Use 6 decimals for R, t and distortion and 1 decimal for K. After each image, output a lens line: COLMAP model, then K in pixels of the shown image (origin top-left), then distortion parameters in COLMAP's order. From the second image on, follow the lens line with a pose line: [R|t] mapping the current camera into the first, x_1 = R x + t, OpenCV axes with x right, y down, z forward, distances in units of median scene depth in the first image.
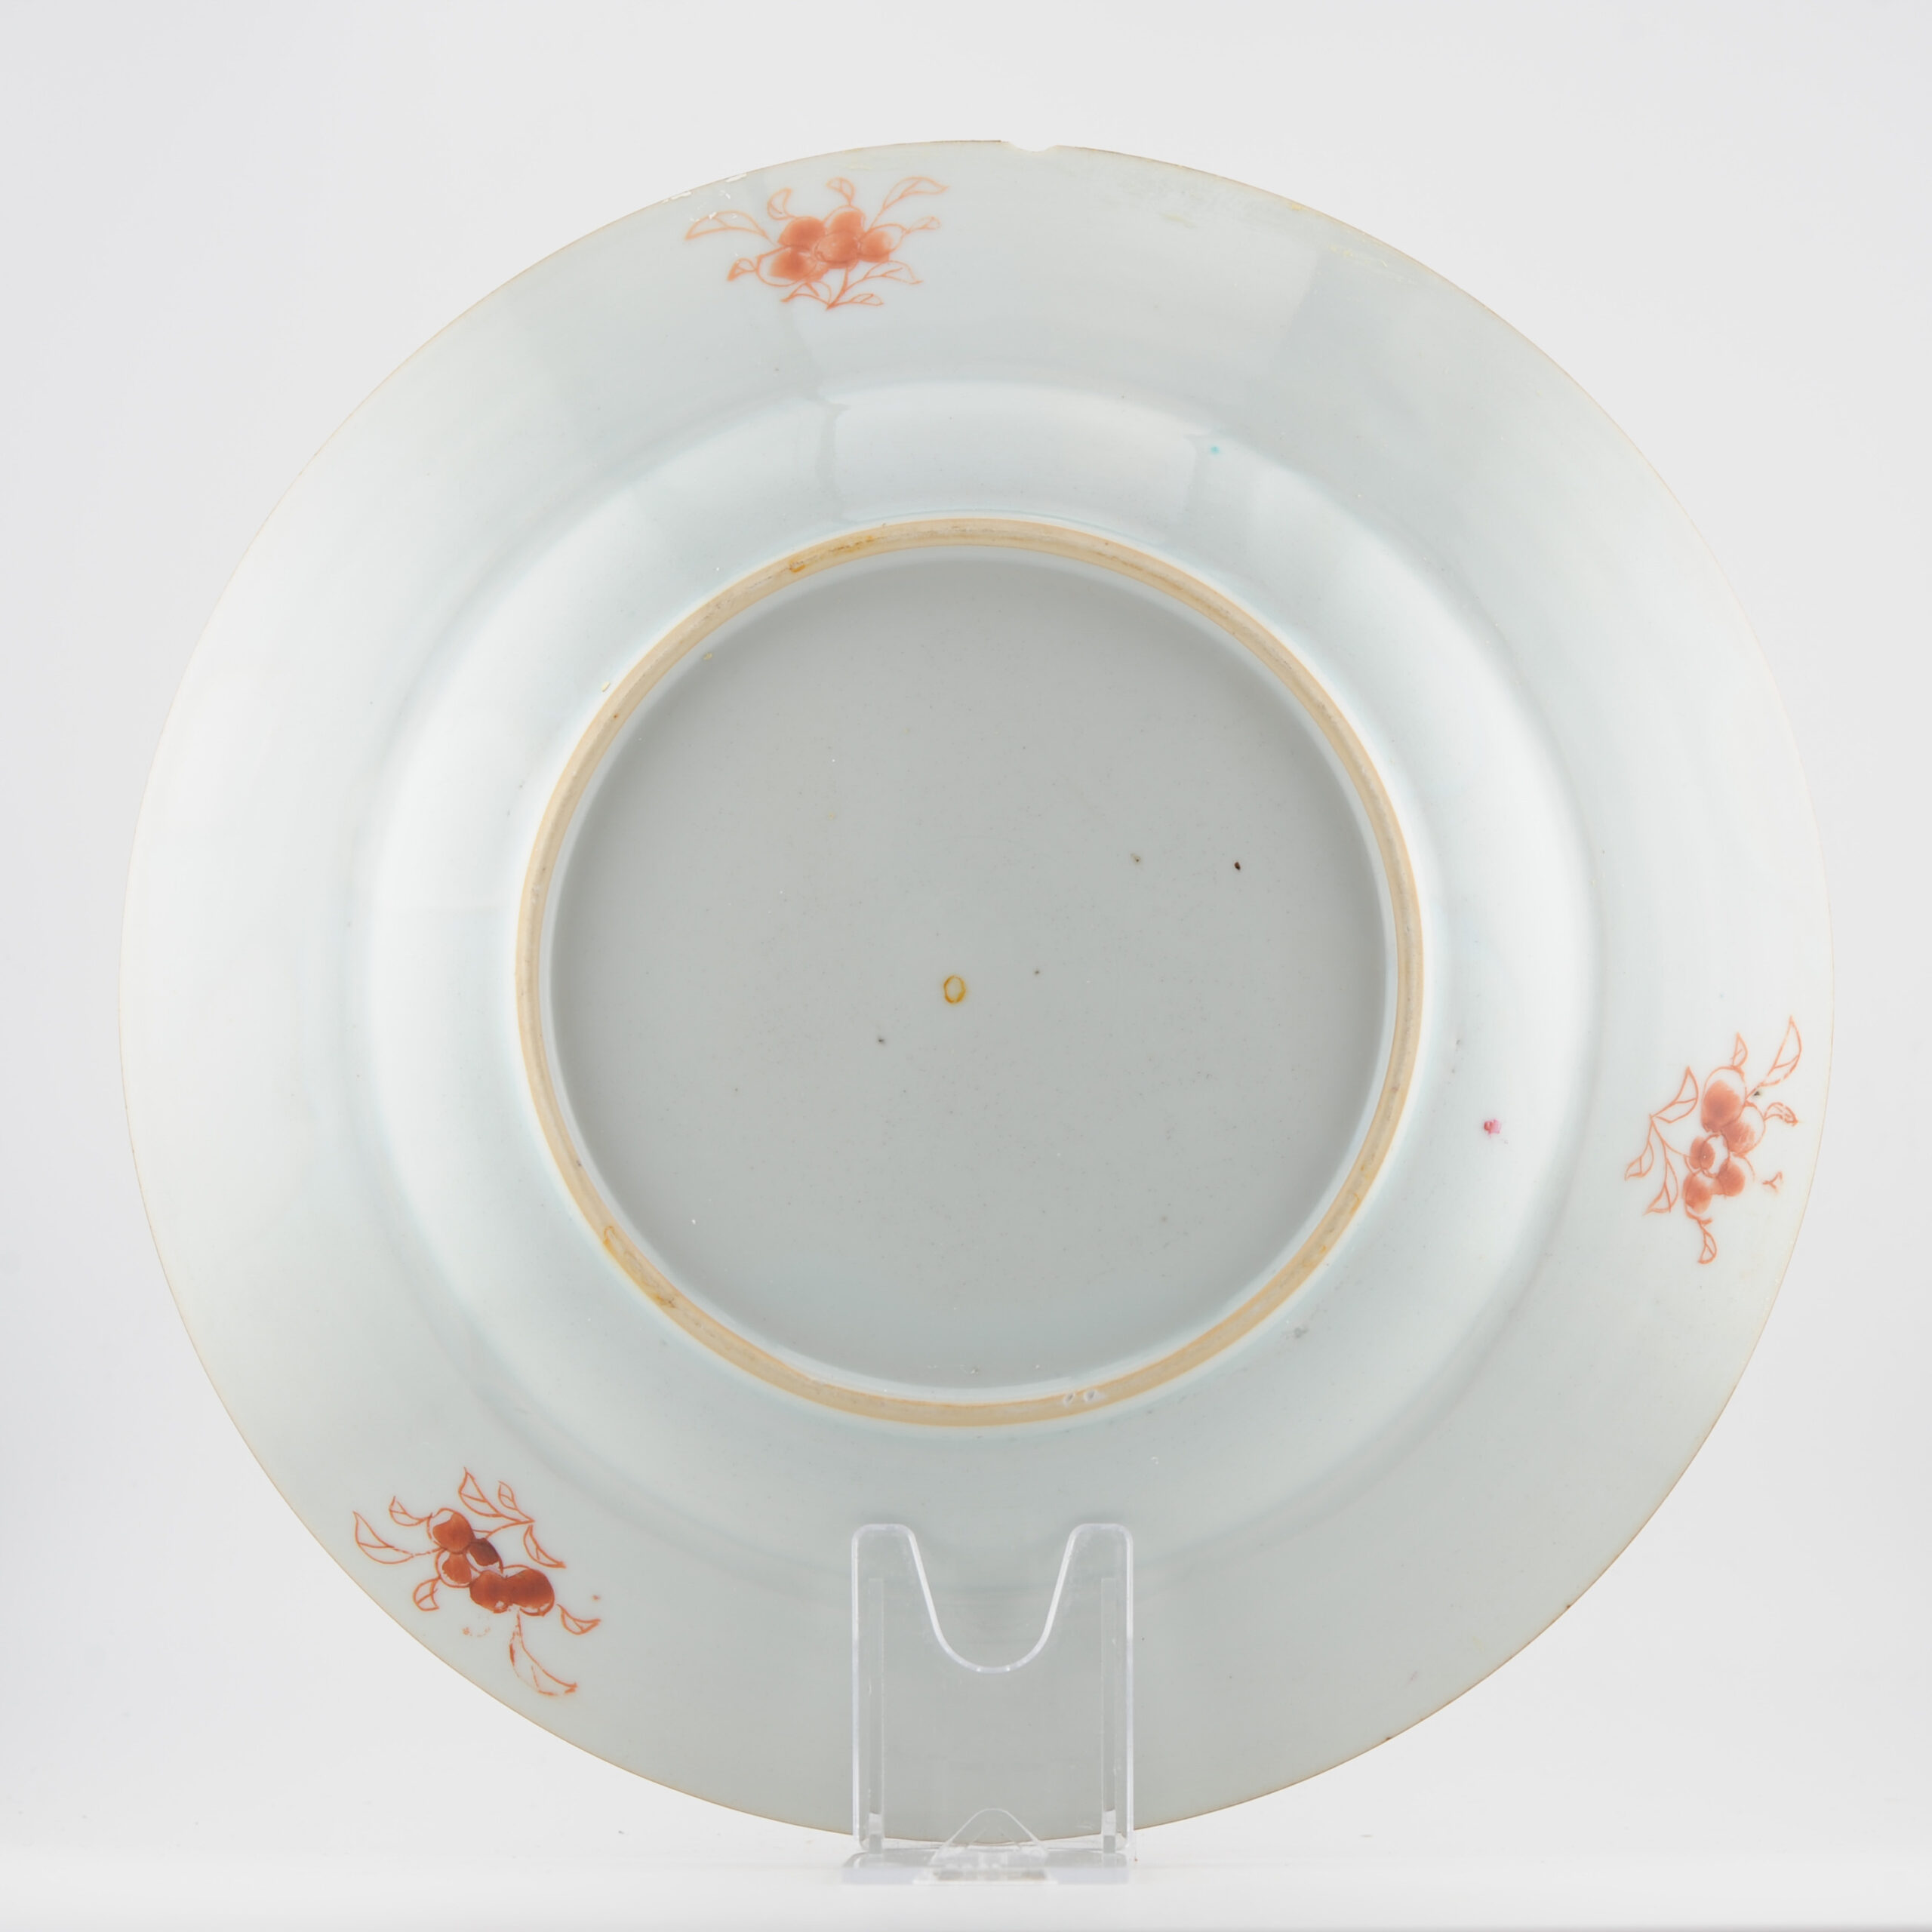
lens RADIAL K [[9072.4, 0, 970.5], [0, 9072.4, 967.5], [0, 0, 1]] dist [-0.163009, 0.000000]
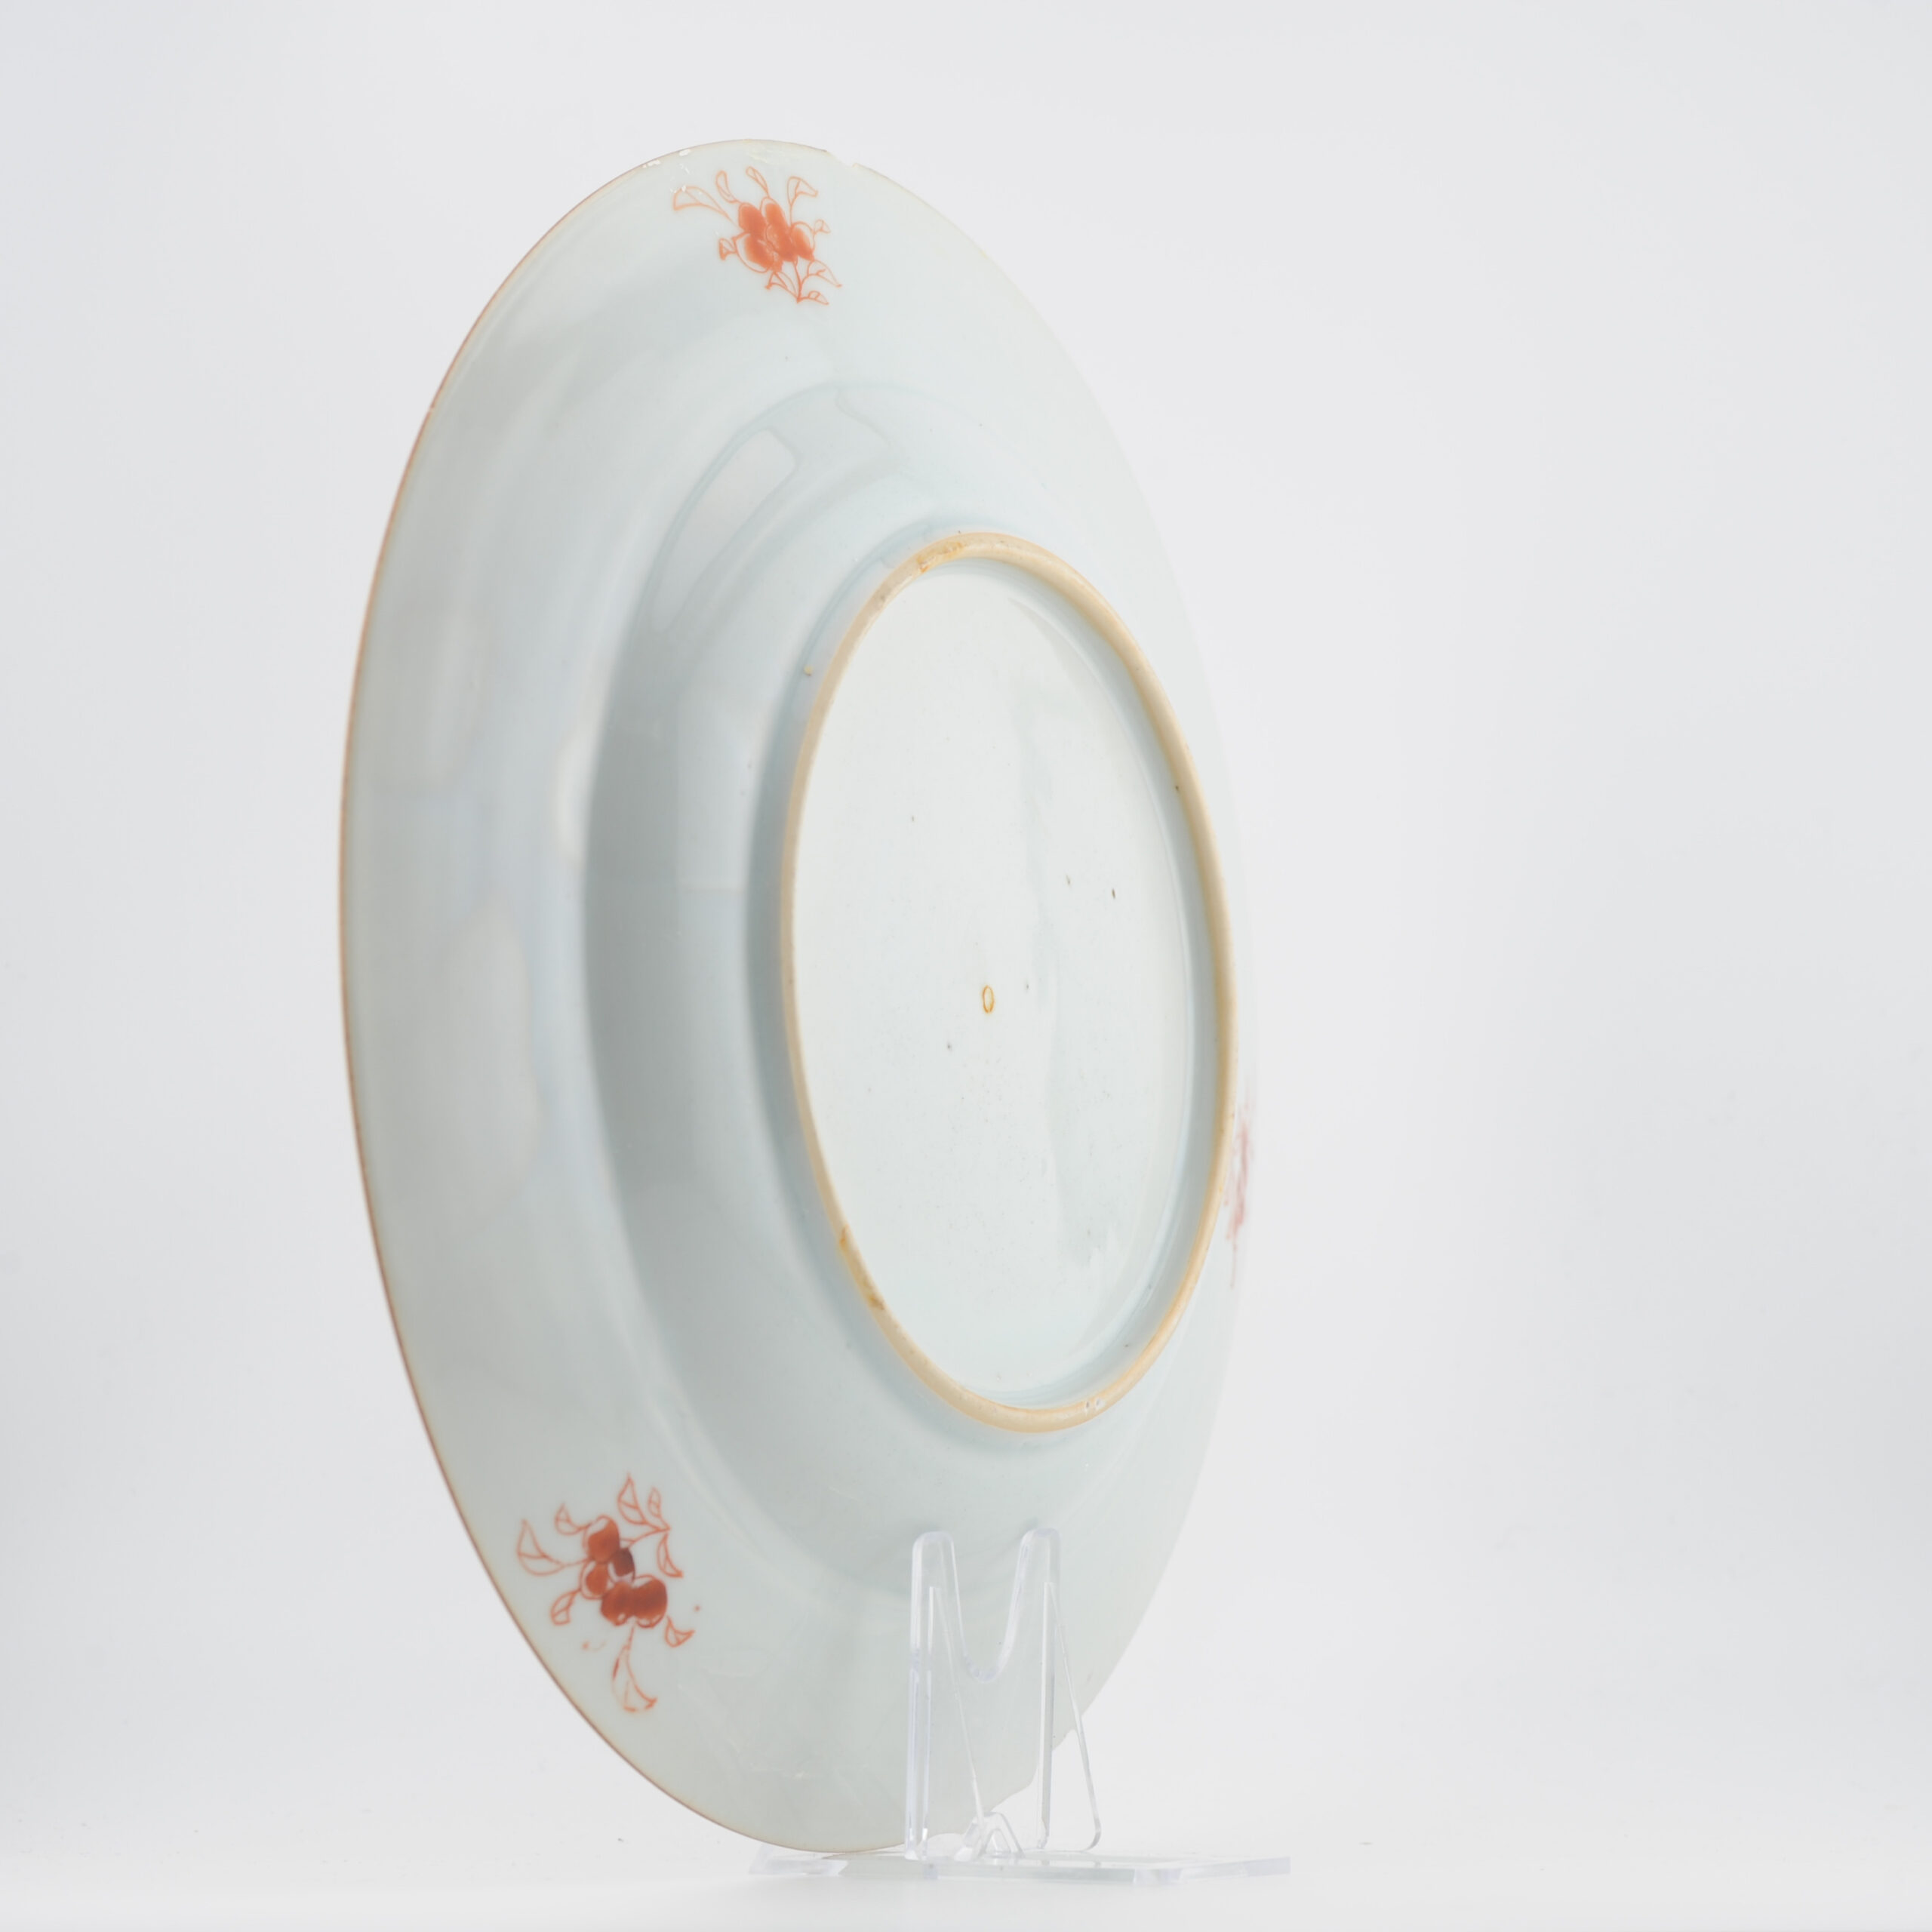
lens RADIAL K [[9072.4, 0, 965.7], [0, 9072.4, 965.1], [0, 0, 1]] dist [-0.163009, 0.000000]
pose [[0.481402, 0.053372, 0.874874, -0.873653], [-0.042275, 0.998397, -0.037646, 0.036209], [-0.875480, -0.018862, 0.482886, 0.509321]]
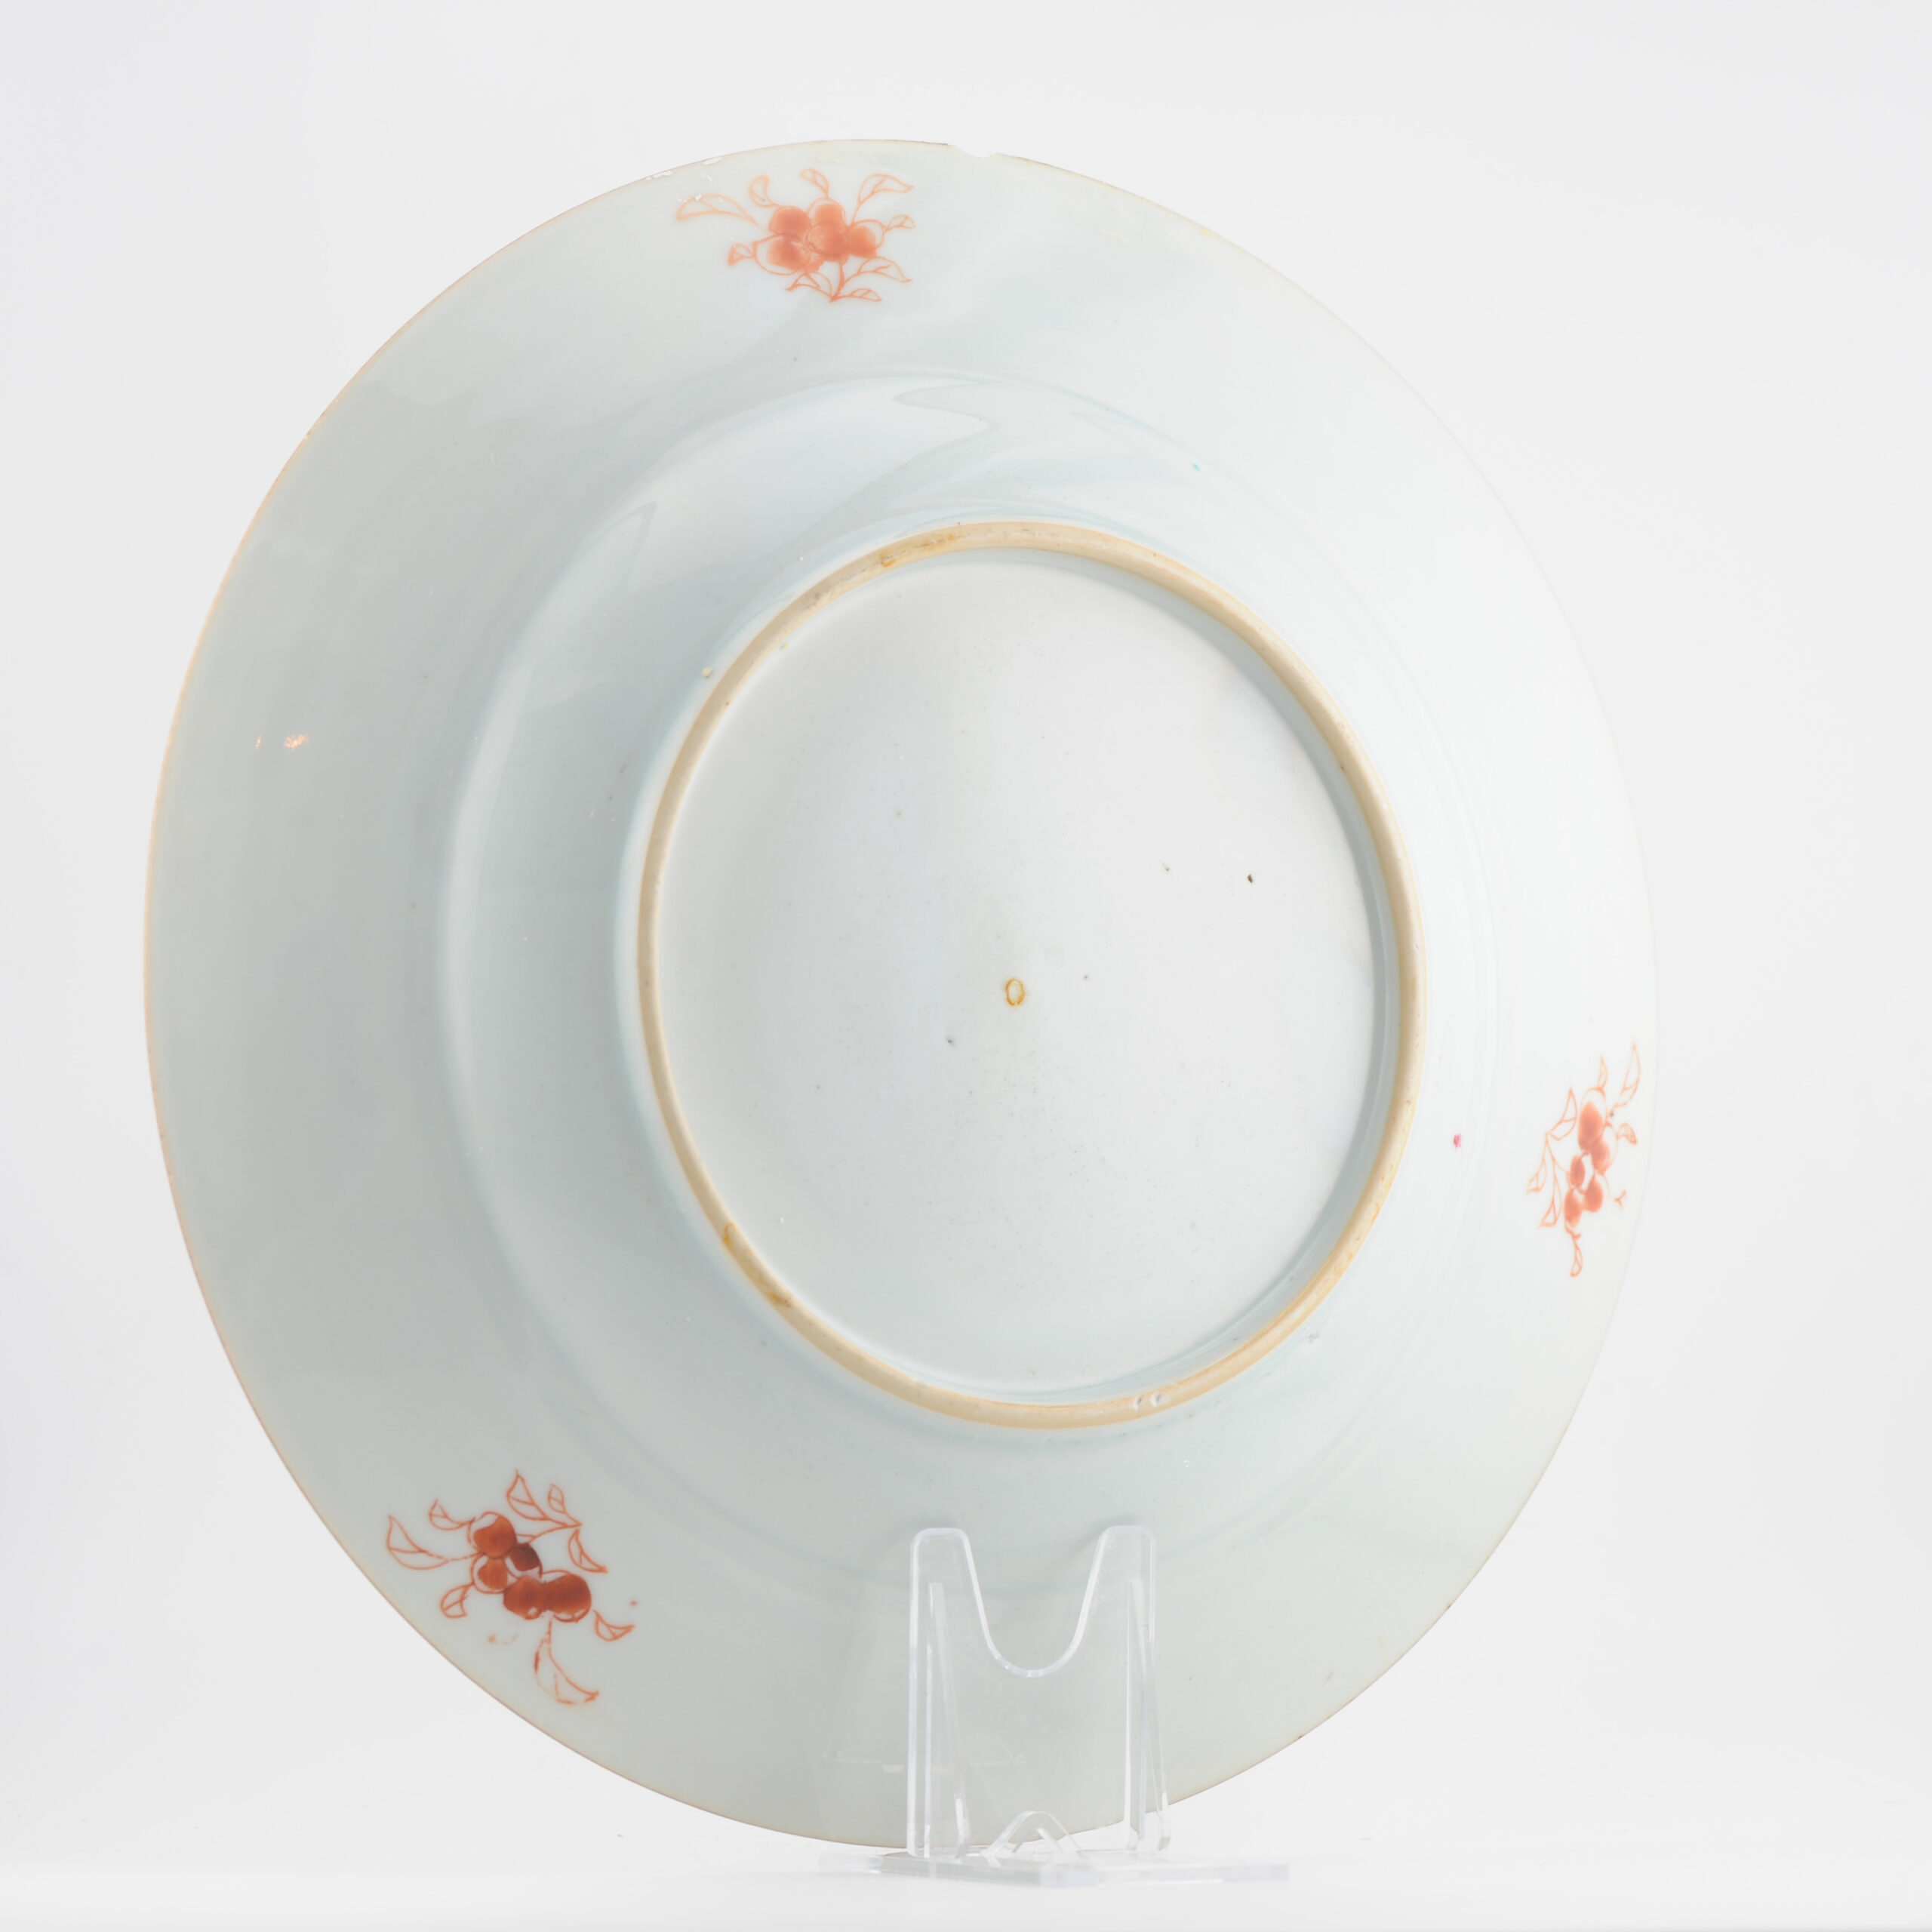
lens RADIAL K [[9072.4, 0, 965.6], [0, 9072.4, 974.7], [0, 0, 1]] dist [-0.163009, 0.000000]
pose [[0.856644, 0.030486, 0.515007, -0.514917], [-0.027957, 0.999529, -0.012664, 0.013166], [-0.515150, -0.003549, 0.857093, 0.144062]]
